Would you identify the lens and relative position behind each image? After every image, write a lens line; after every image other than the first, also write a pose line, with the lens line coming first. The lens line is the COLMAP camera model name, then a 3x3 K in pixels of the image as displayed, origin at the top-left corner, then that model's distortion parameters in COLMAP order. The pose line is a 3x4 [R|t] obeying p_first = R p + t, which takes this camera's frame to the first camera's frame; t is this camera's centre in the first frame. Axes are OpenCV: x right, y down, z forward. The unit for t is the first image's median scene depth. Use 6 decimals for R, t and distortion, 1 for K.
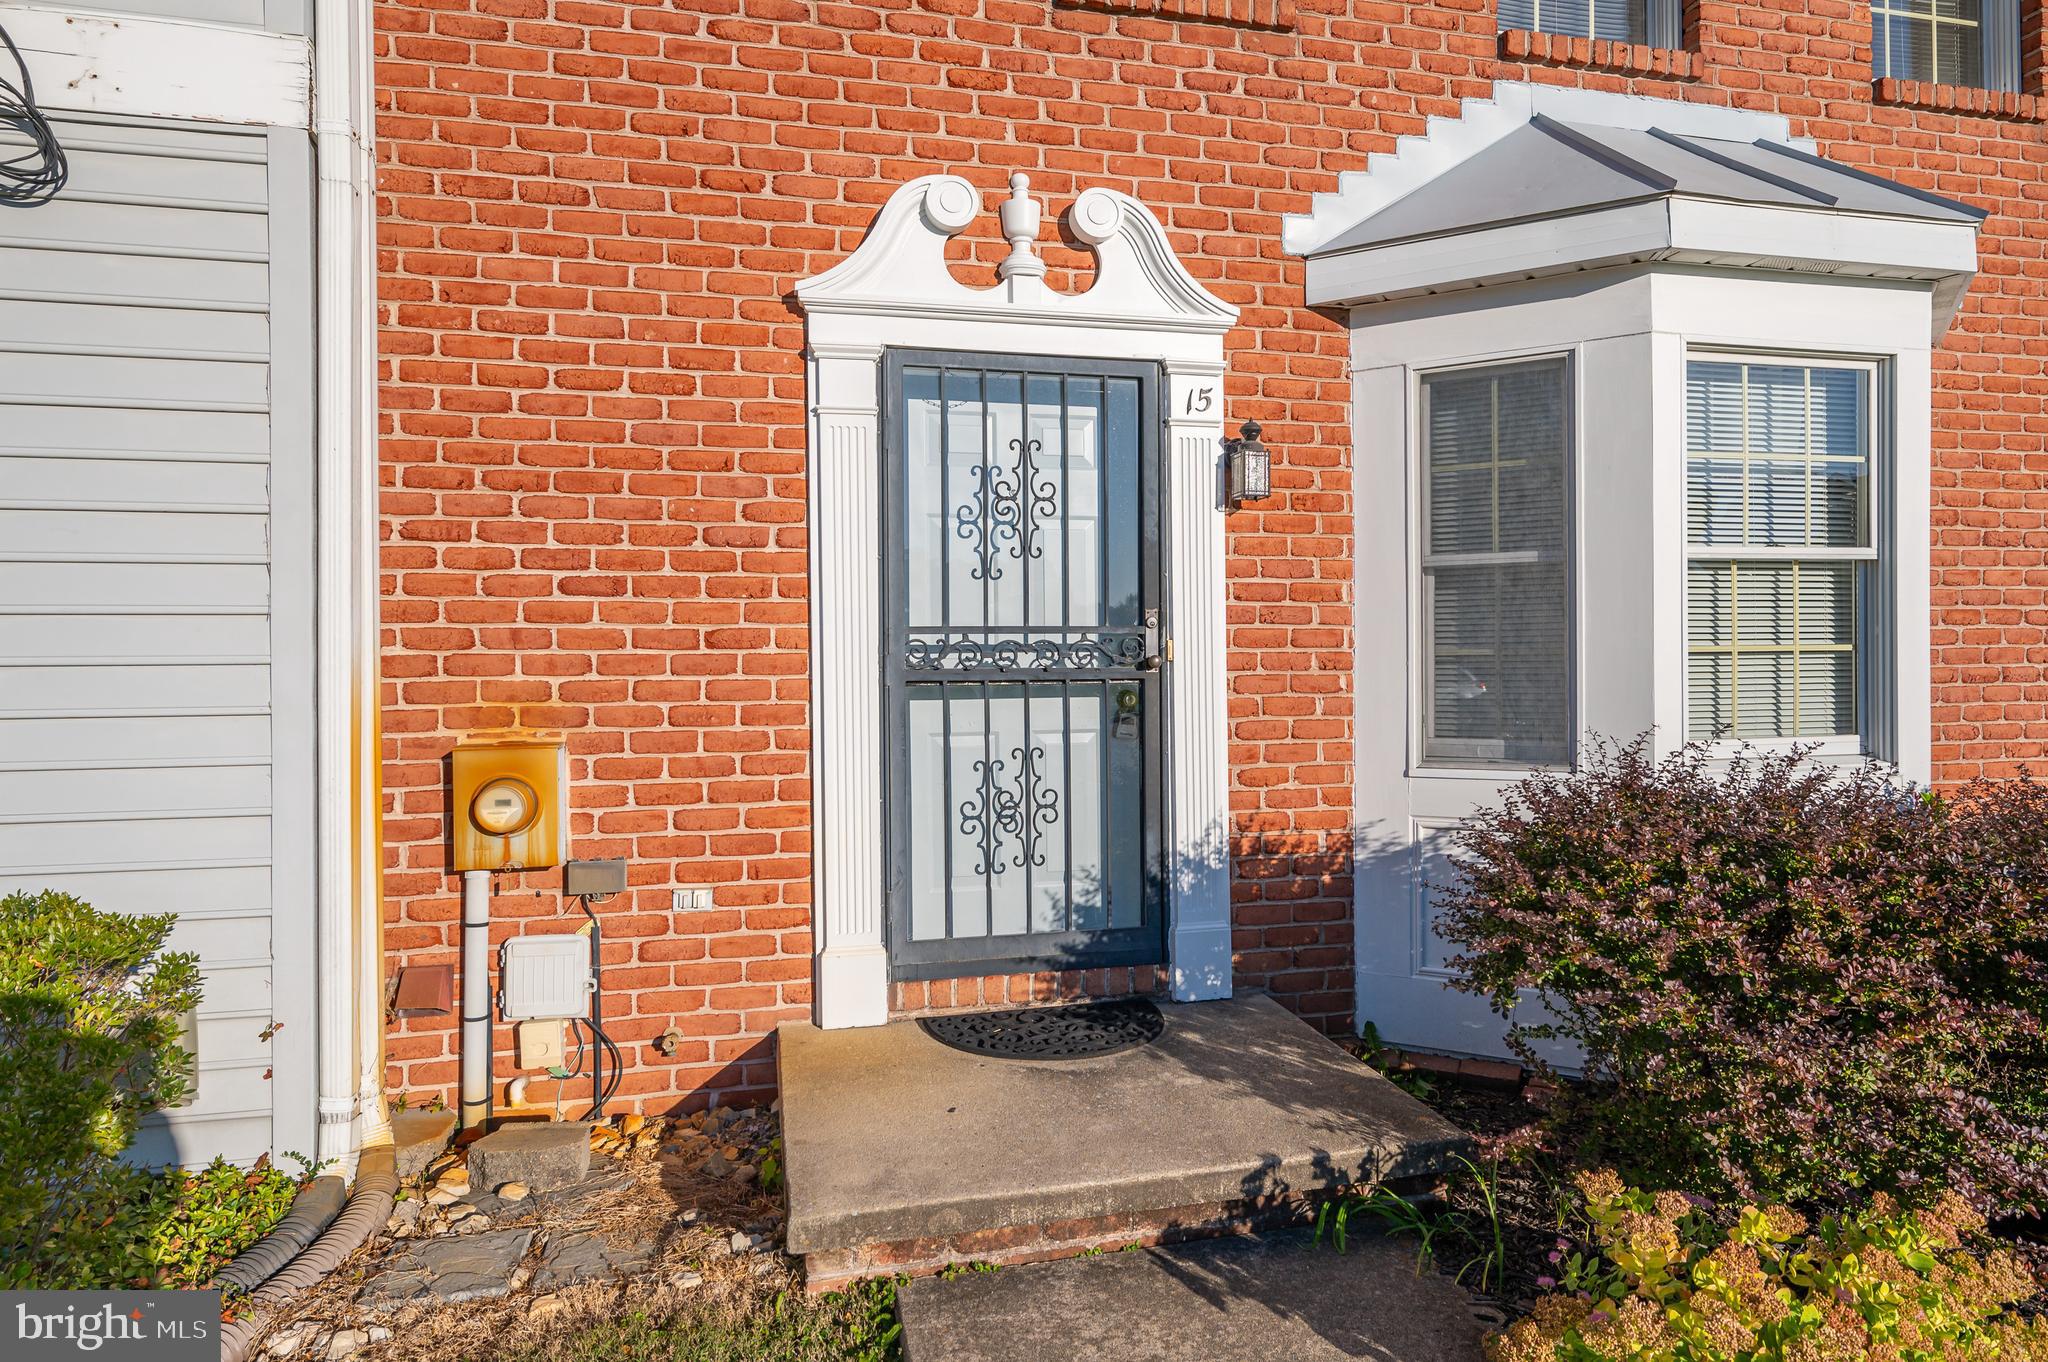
lens RADIAL K [[983.2, 0, 1049.5], [0, 983.2, 634.0], [0, 0, 1]] dist [-0.000855, -0.000554]
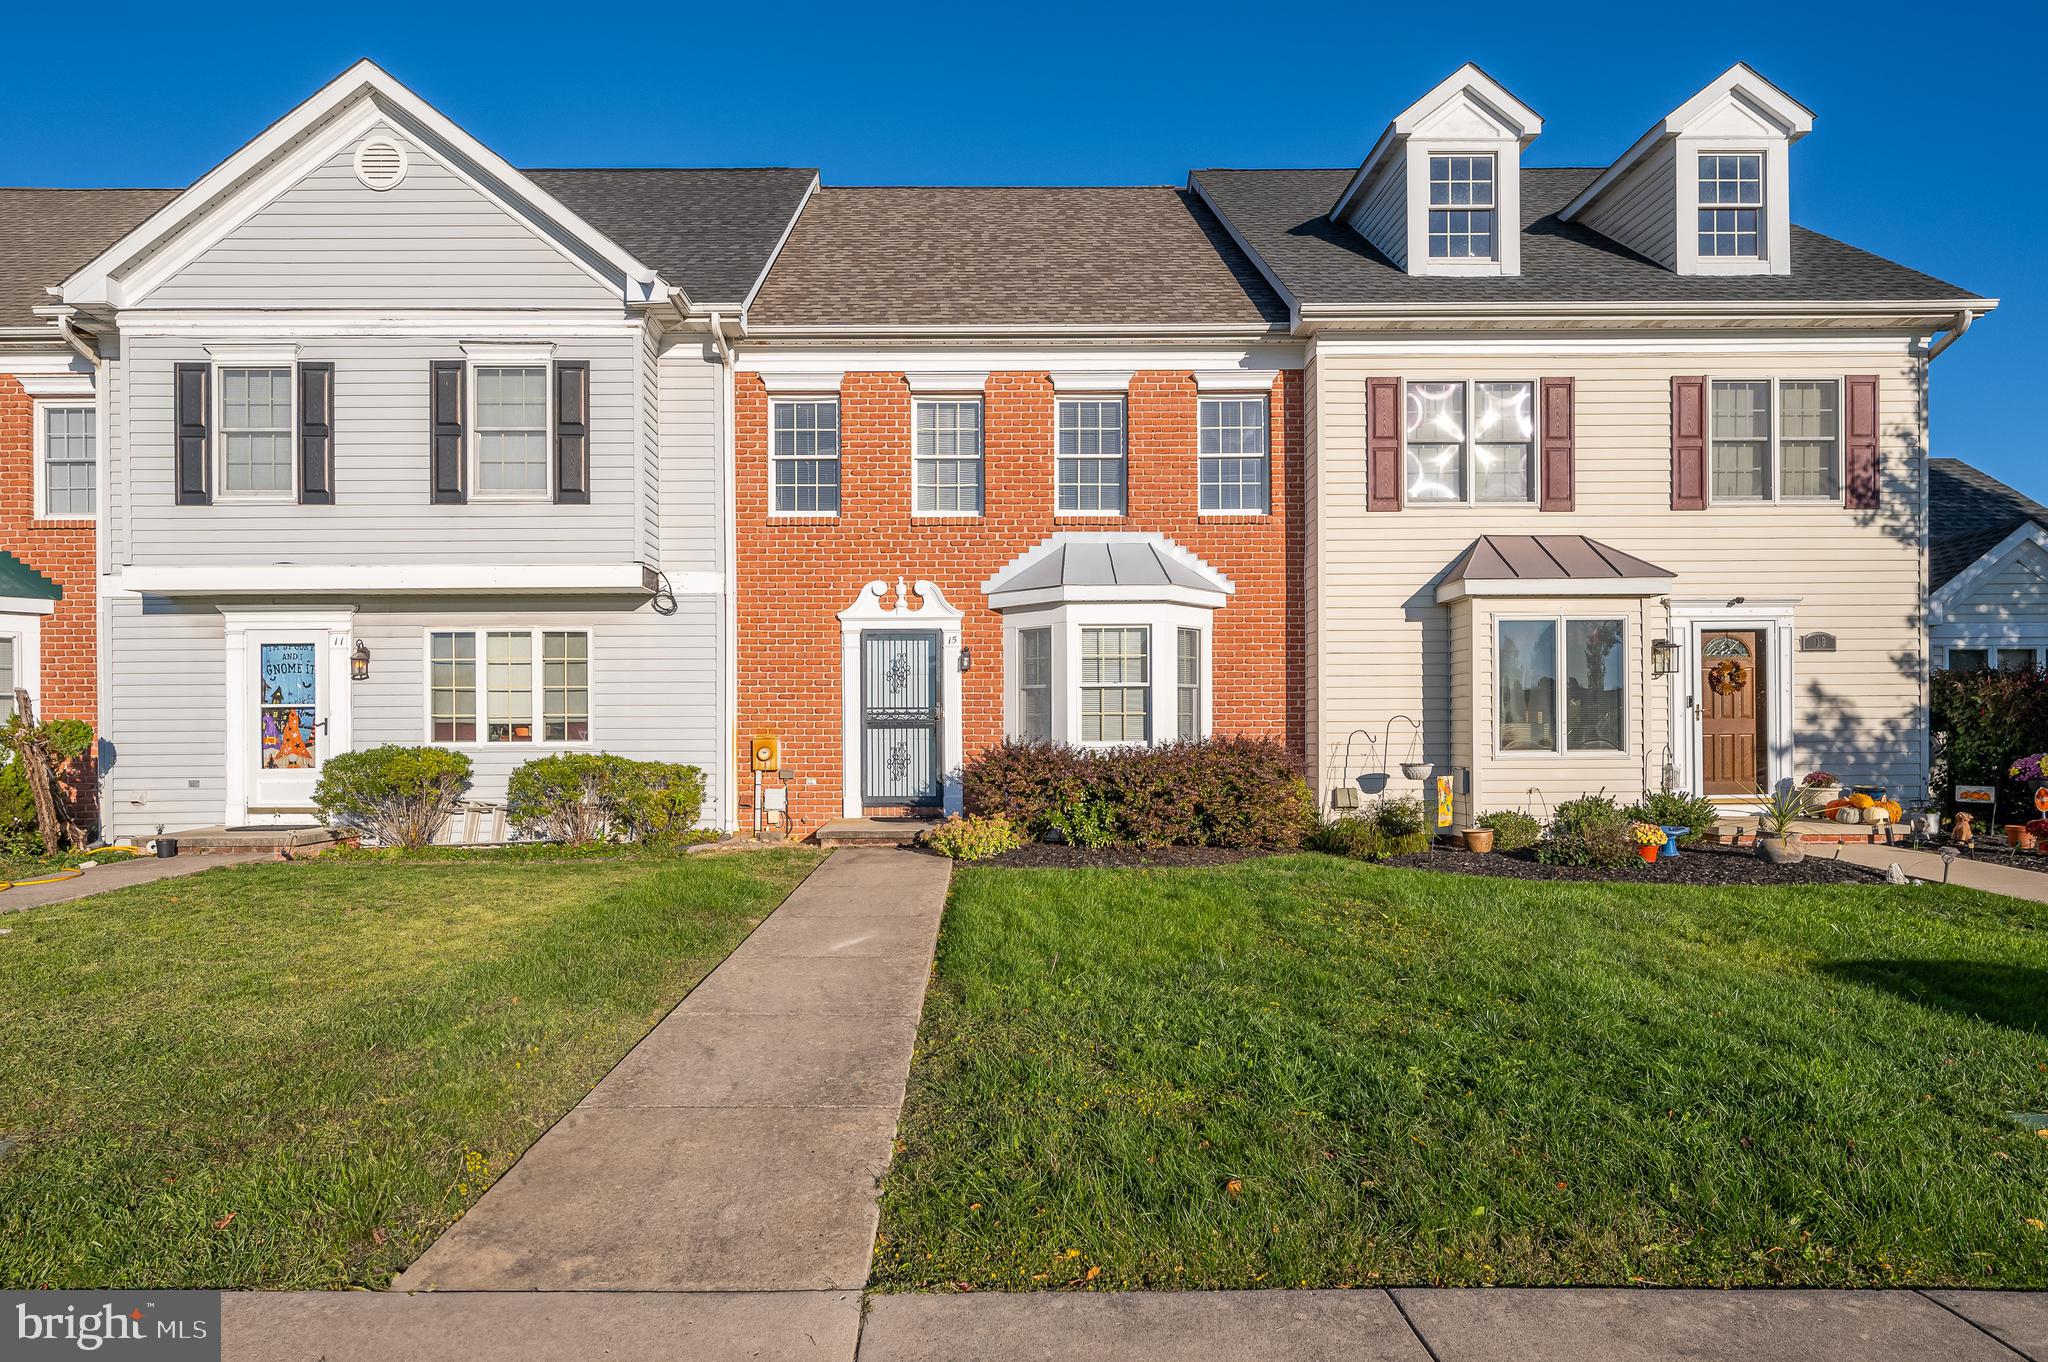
lens RADIAL K [[903.4, 0, 1025.5], [0, 903.4, 692.9], [0, 0, 1]] dist [0.000669, 0.000139]
pose [[0.972958, -0.004901, -0.230929, 1.162366], [0.001131, 0.999864, -0.016455, -0.005771], [0.230979, 0.015749, 0.972831, -2.043373]]
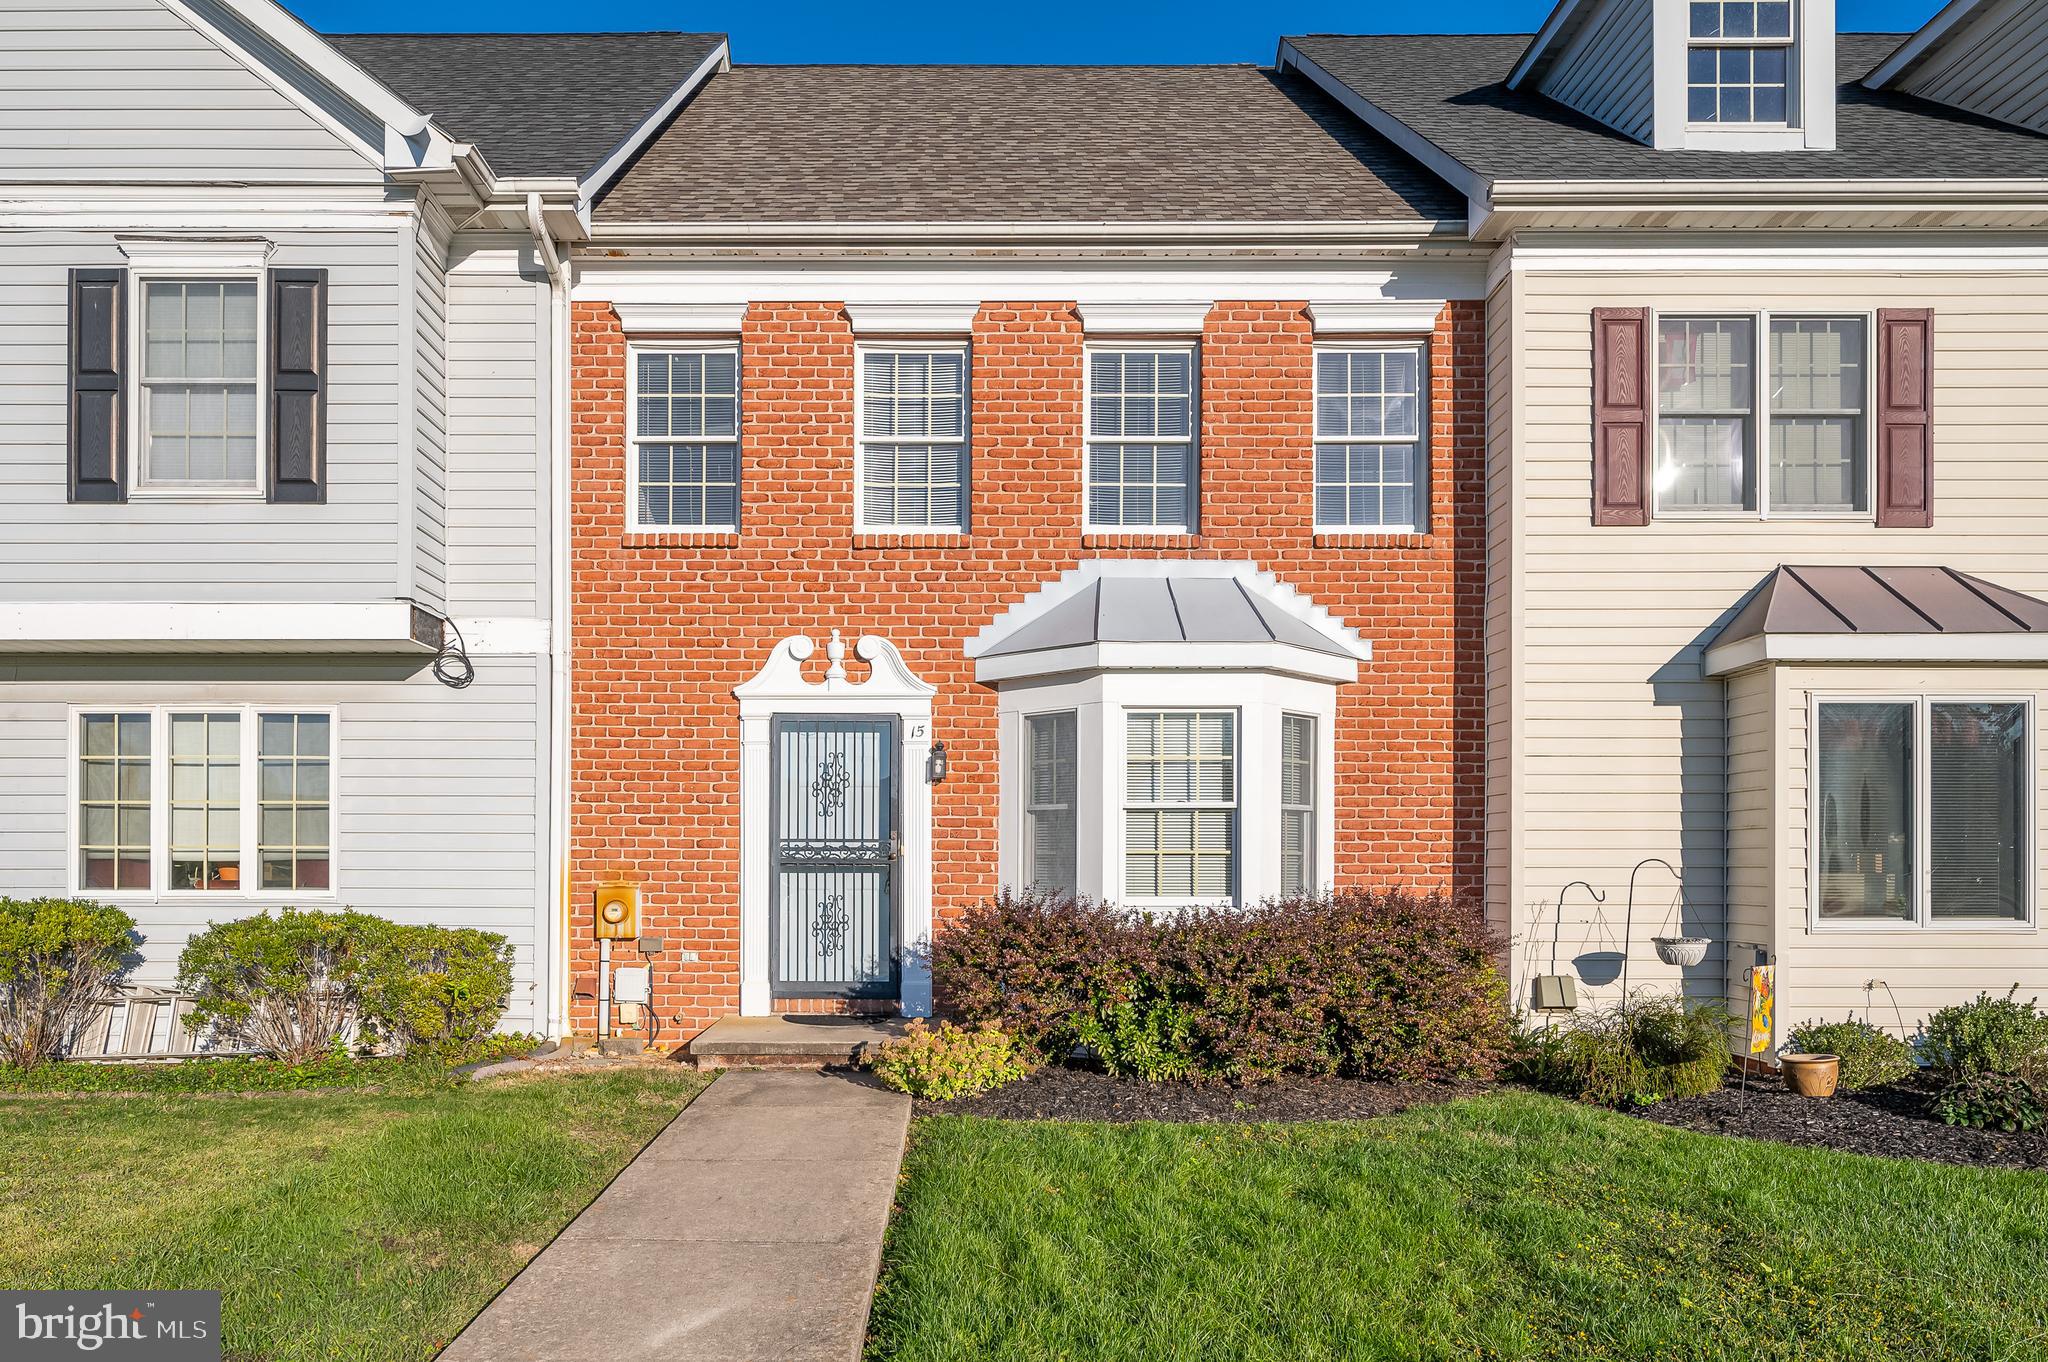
lens RADIAL K [[1169.7, 0, 1016.1], [0, 1169.7, 816.1], [0, 0, 1]] dist [0.000800, -0.000161]
pose [[0.971900, 0.001700, -0.235388, 0.989142], [-0.005987, 0.999829, -0.017496, -0.015602], [0.235318, 0.018414, 0.971744, -1.437458]]
